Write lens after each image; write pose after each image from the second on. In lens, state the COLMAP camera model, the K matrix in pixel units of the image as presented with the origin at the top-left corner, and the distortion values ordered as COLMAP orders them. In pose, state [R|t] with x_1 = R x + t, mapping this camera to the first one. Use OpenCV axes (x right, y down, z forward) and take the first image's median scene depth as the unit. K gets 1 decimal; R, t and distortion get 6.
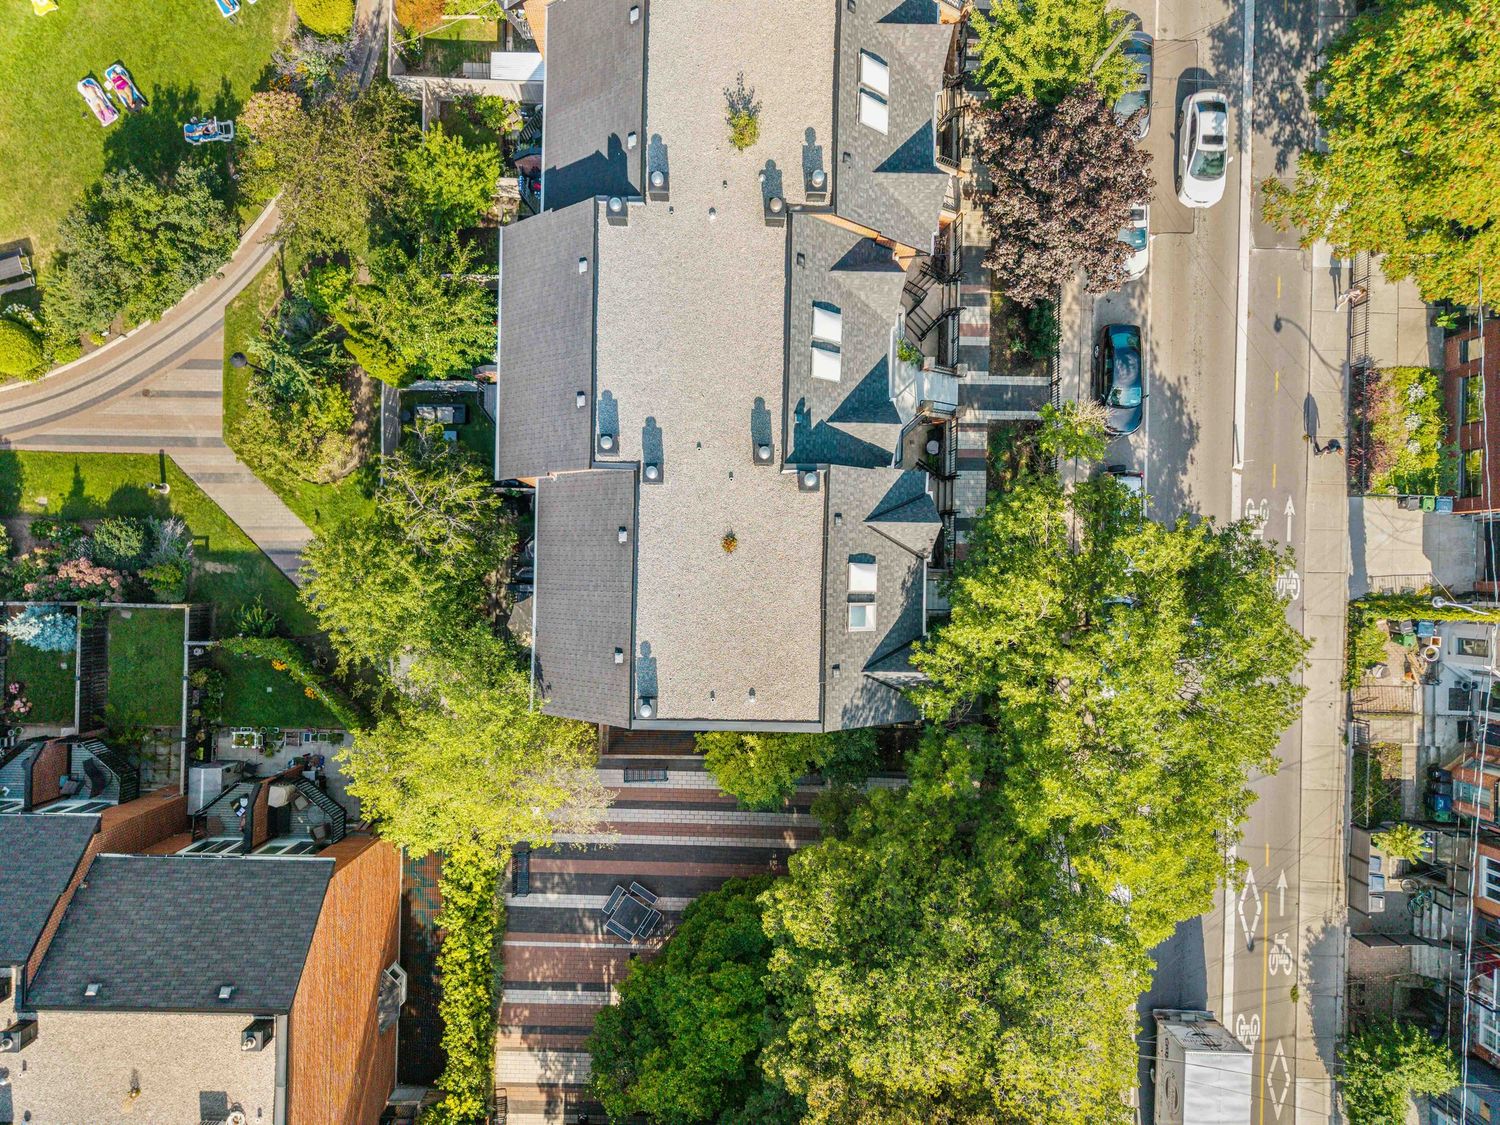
lens RADIAL K [[996.7, 0, 744.9], [0, 996.7, 566.4], [0, 0, 1]] dist [0.008119, -0.007903]
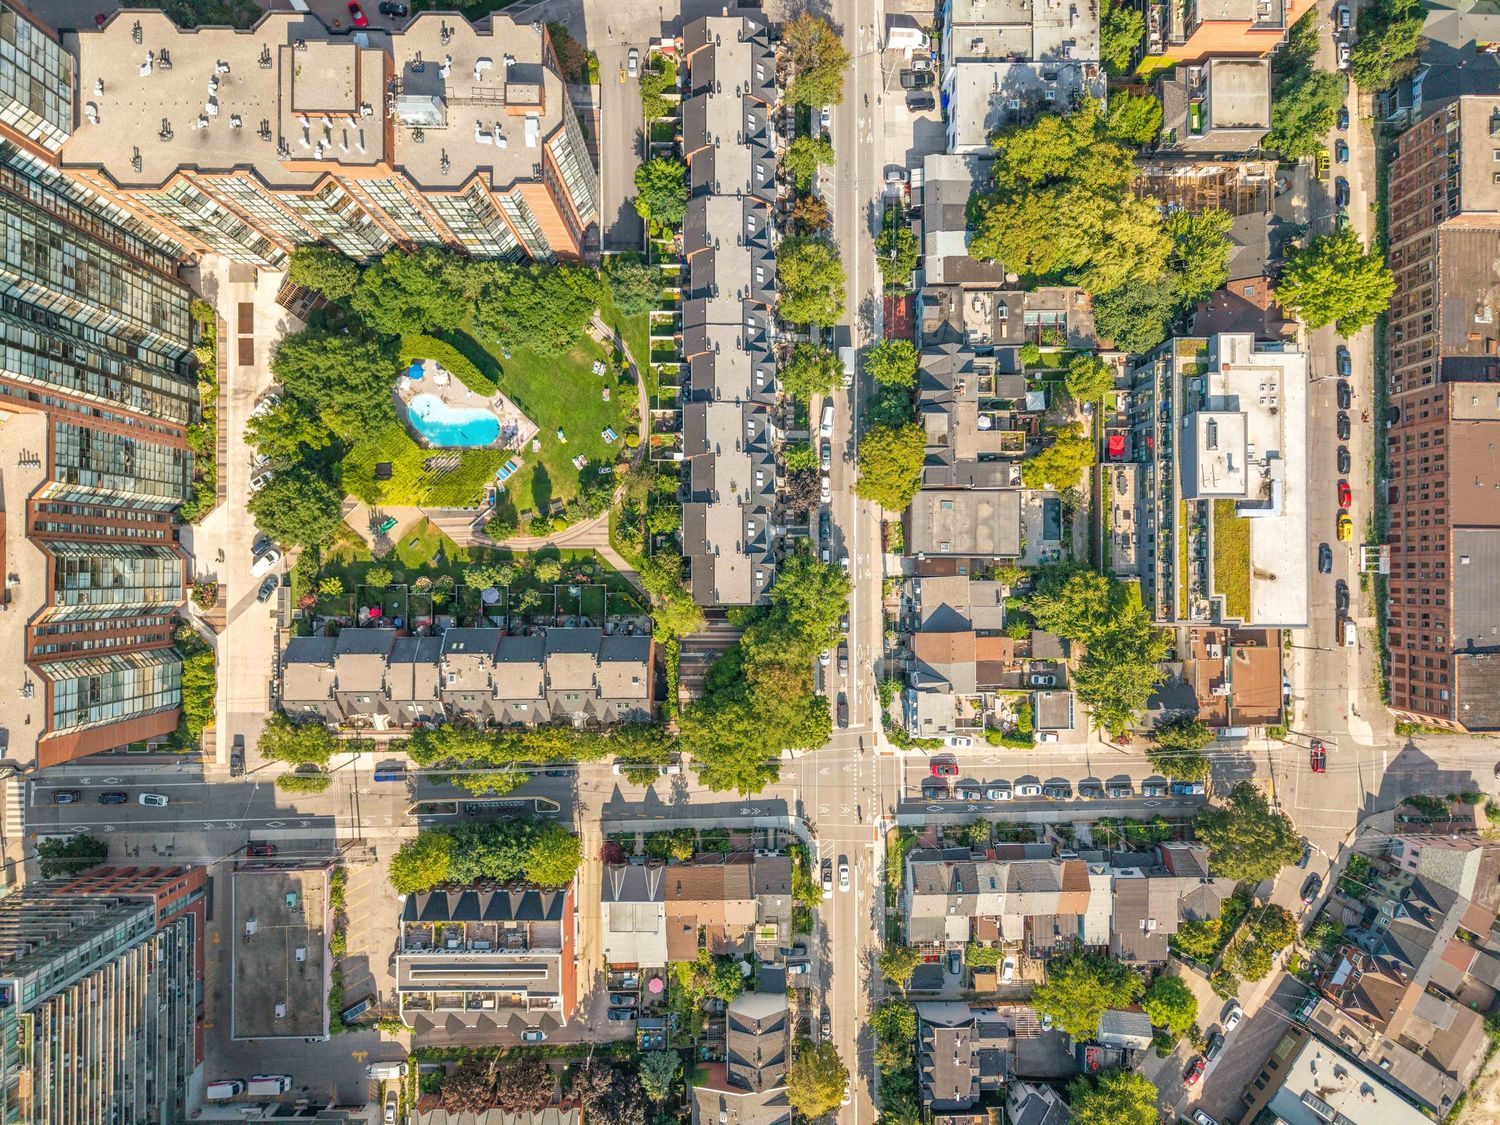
lens RADIAL K [[993.9, 0, 745.4], [0, 993.9, 561.7], [0, 0, 1]] dist [0.014818, -0.013469]
pose [[0.999803, -0.019832, 0.000069, 0.042682], [0.019832, 0.999797, -0.003539, -0.034199], [0.000001, 0.003539, 0.999994, -3.419714]]
